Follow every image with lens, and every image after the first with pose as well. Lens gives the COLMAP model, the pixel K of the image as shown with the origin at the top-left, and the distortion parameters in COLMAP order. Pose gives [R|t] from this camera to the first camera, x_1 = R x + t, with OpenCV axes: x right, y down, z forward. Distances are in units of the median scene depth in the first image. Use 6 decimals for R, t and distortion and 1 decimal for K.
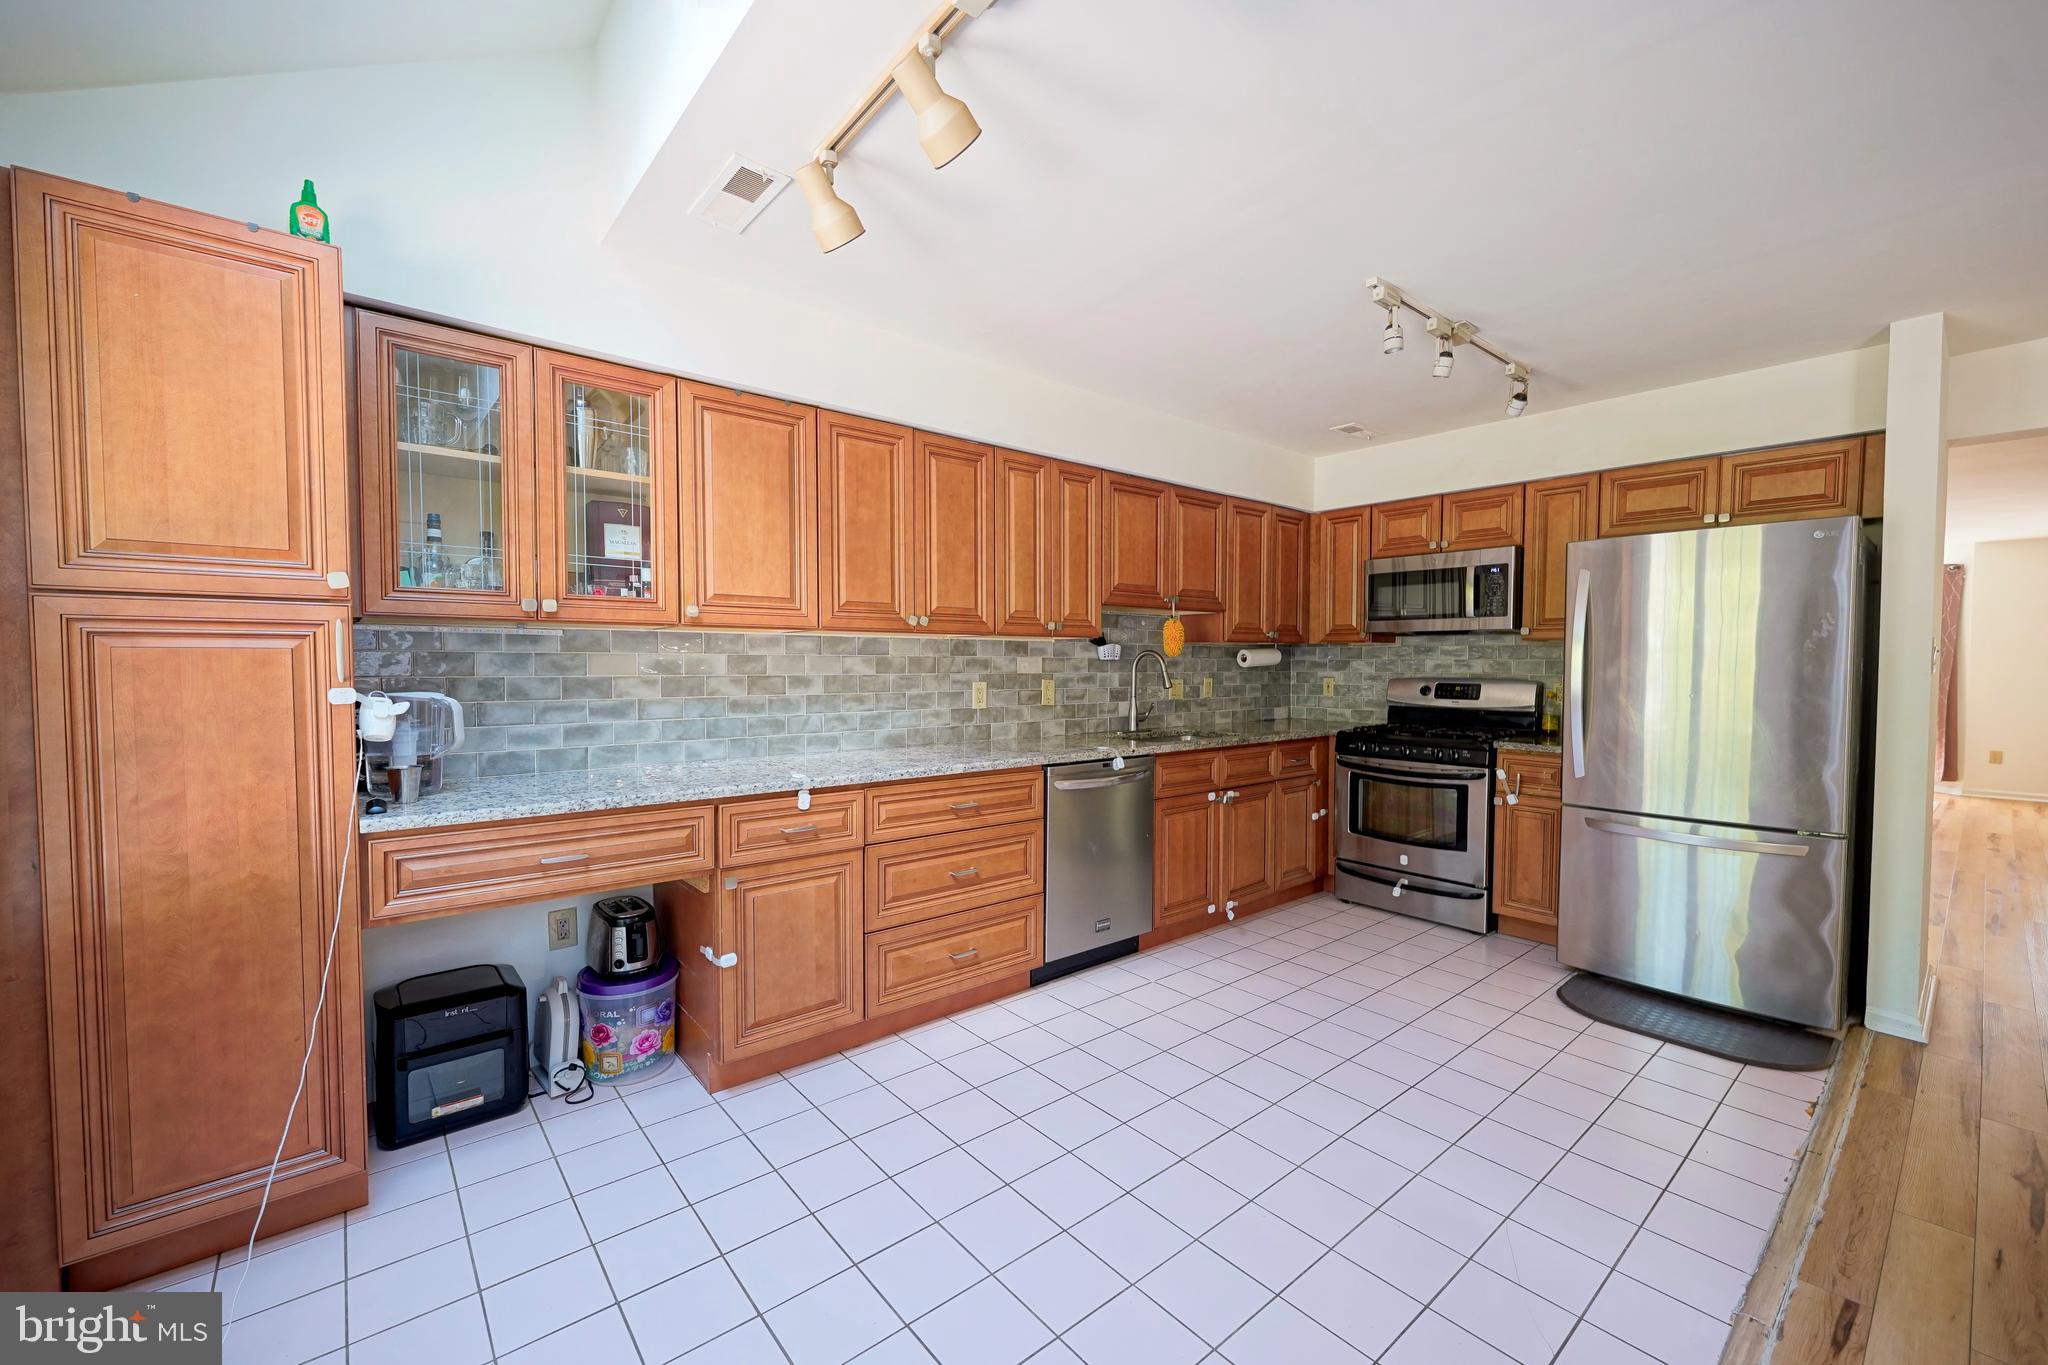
lens RADIAL K [[819.9, 0, 1028.3], [0, 819.9, 686.8], [0, 0, 1]] dist [0.000364, -0.000311]
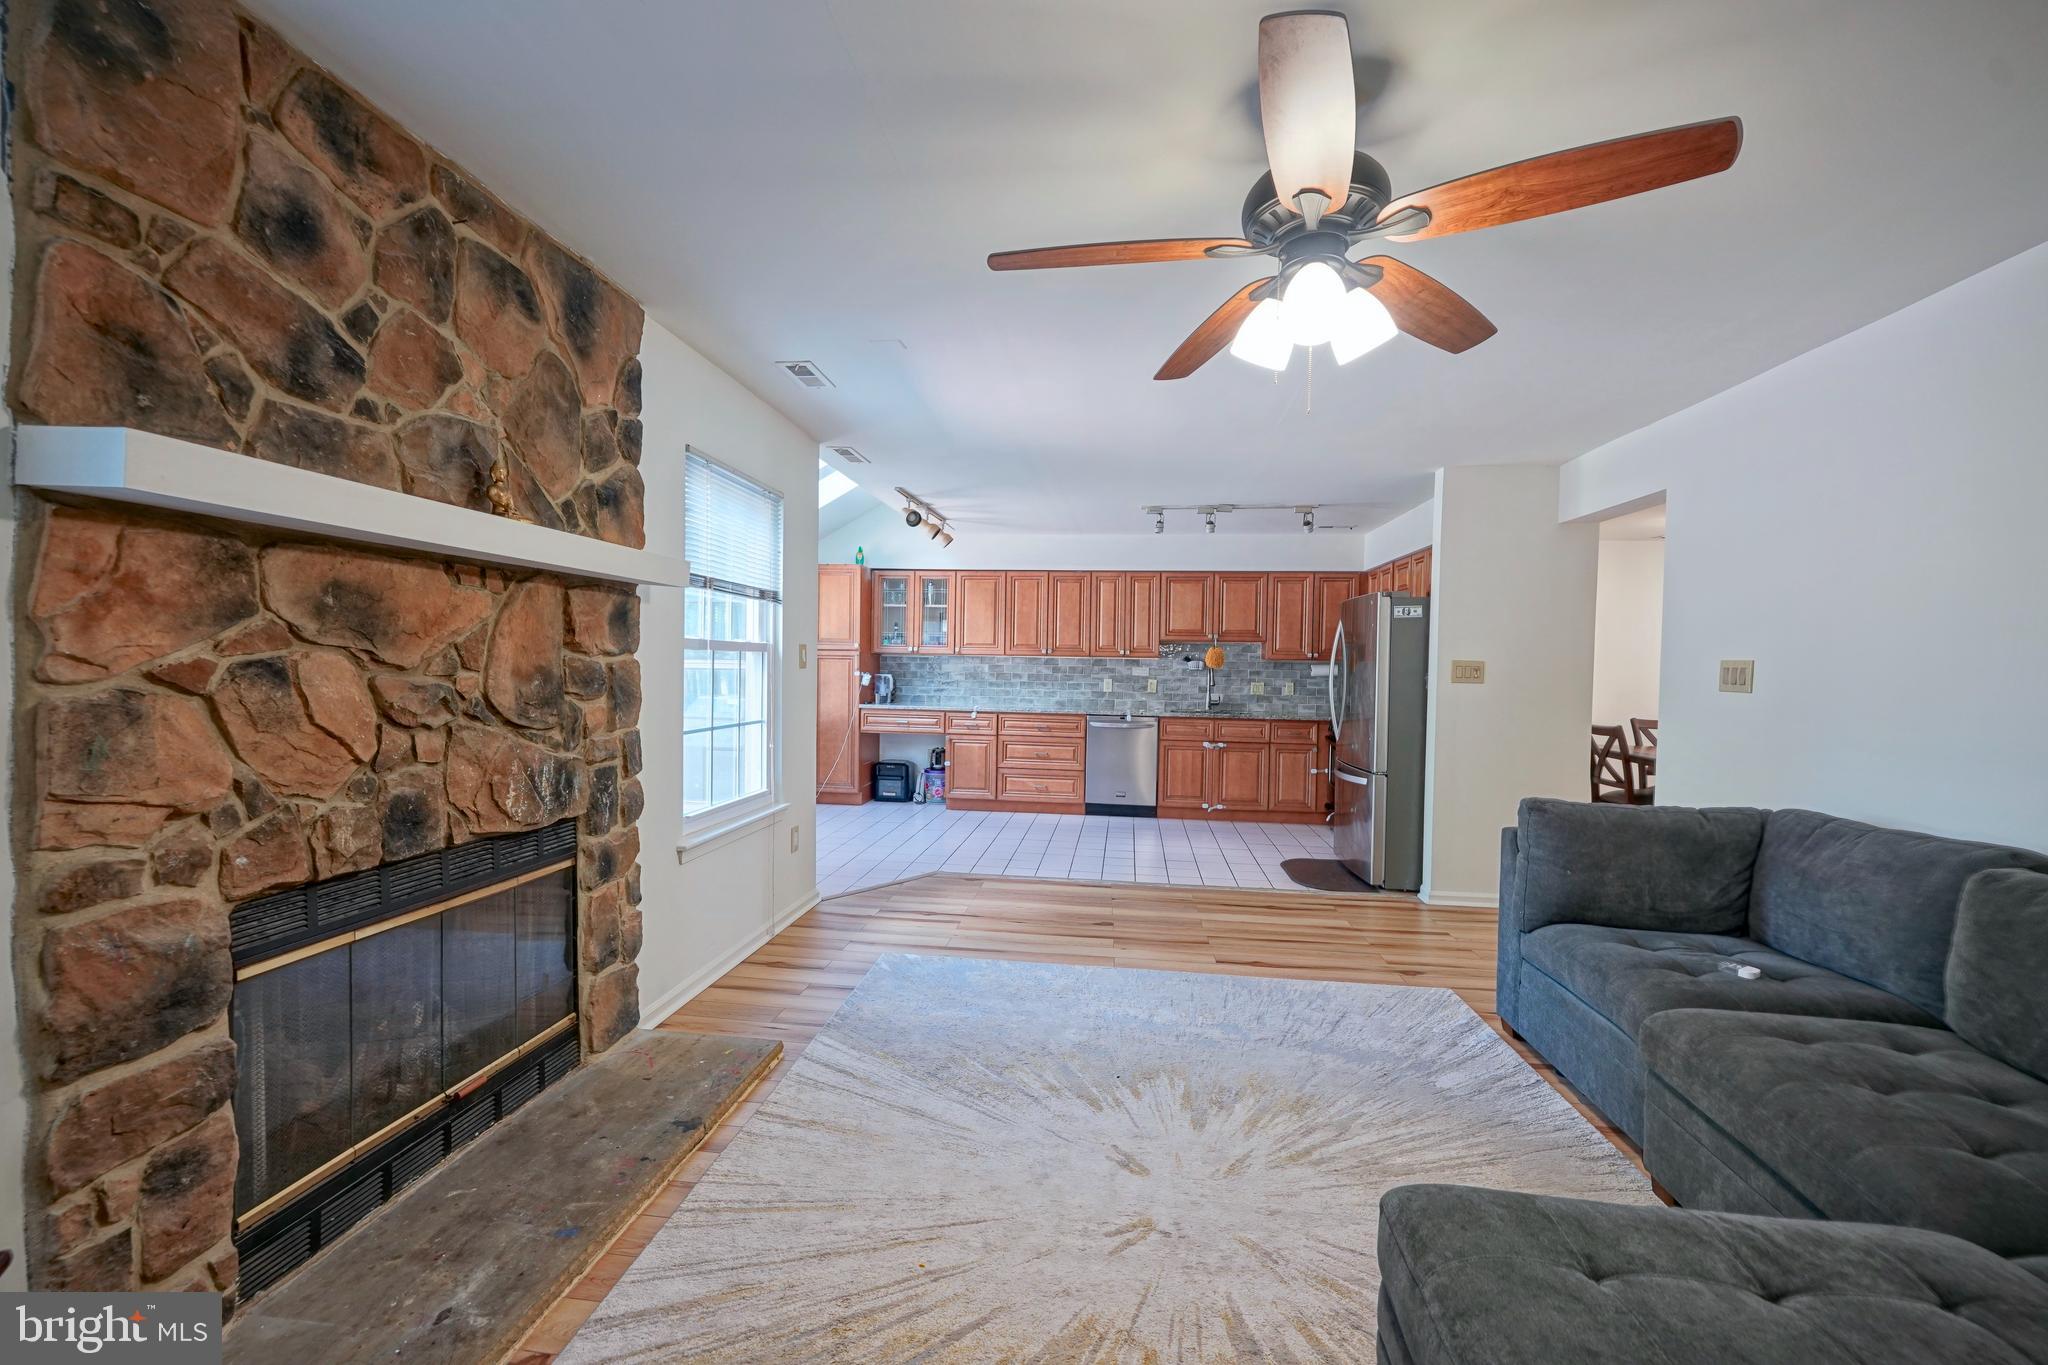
lens RADIAL K [[818.0, 0, 1026.1], [0, 818.0, 689.8], [0, 0, 1]] dist [-0.000171, -0.000197]
pose [[0.678136, 0.031372, -0.734267, 1.465844], [-0.038857, 0.999222, 0.006807, 0.017146], [0.733909, 0.023915, 0.678827, -0.616837]]
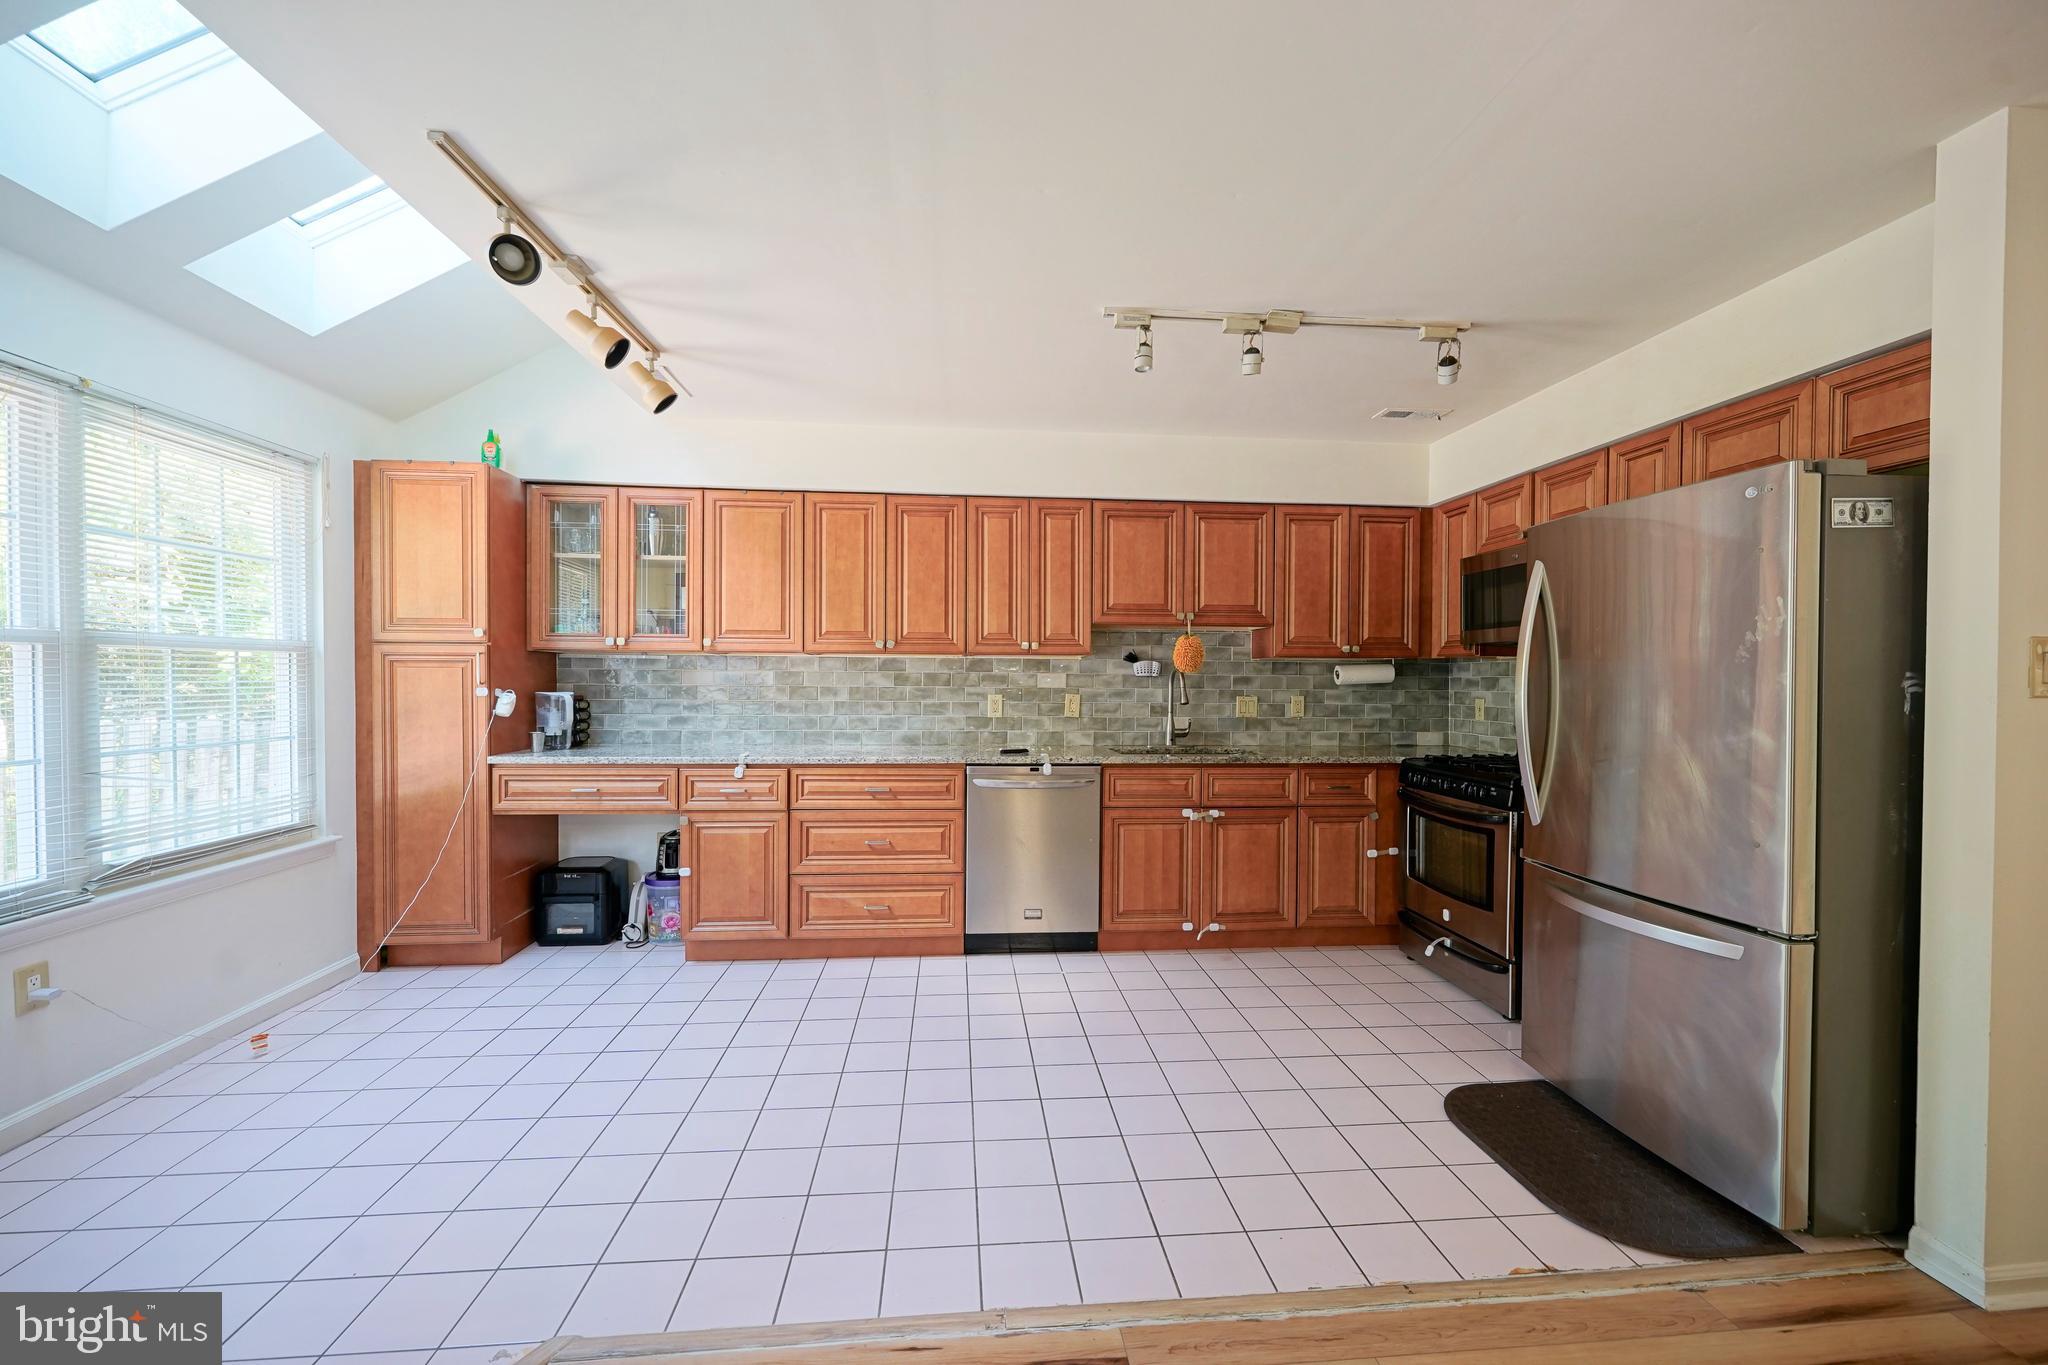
lens RADIAL K [[819.9, 0, 1028.3], [0, 819.9, 686.8], [0, 0, 1]] dist [0.000364, -0.000311]
pose [[0.820248, 0.008120, -0.571951, 0.718282], [-0.021925, 0.999611, -0.017251, 0.002526], [0.571588, 0.026690, 0.820107, 0.077682]]
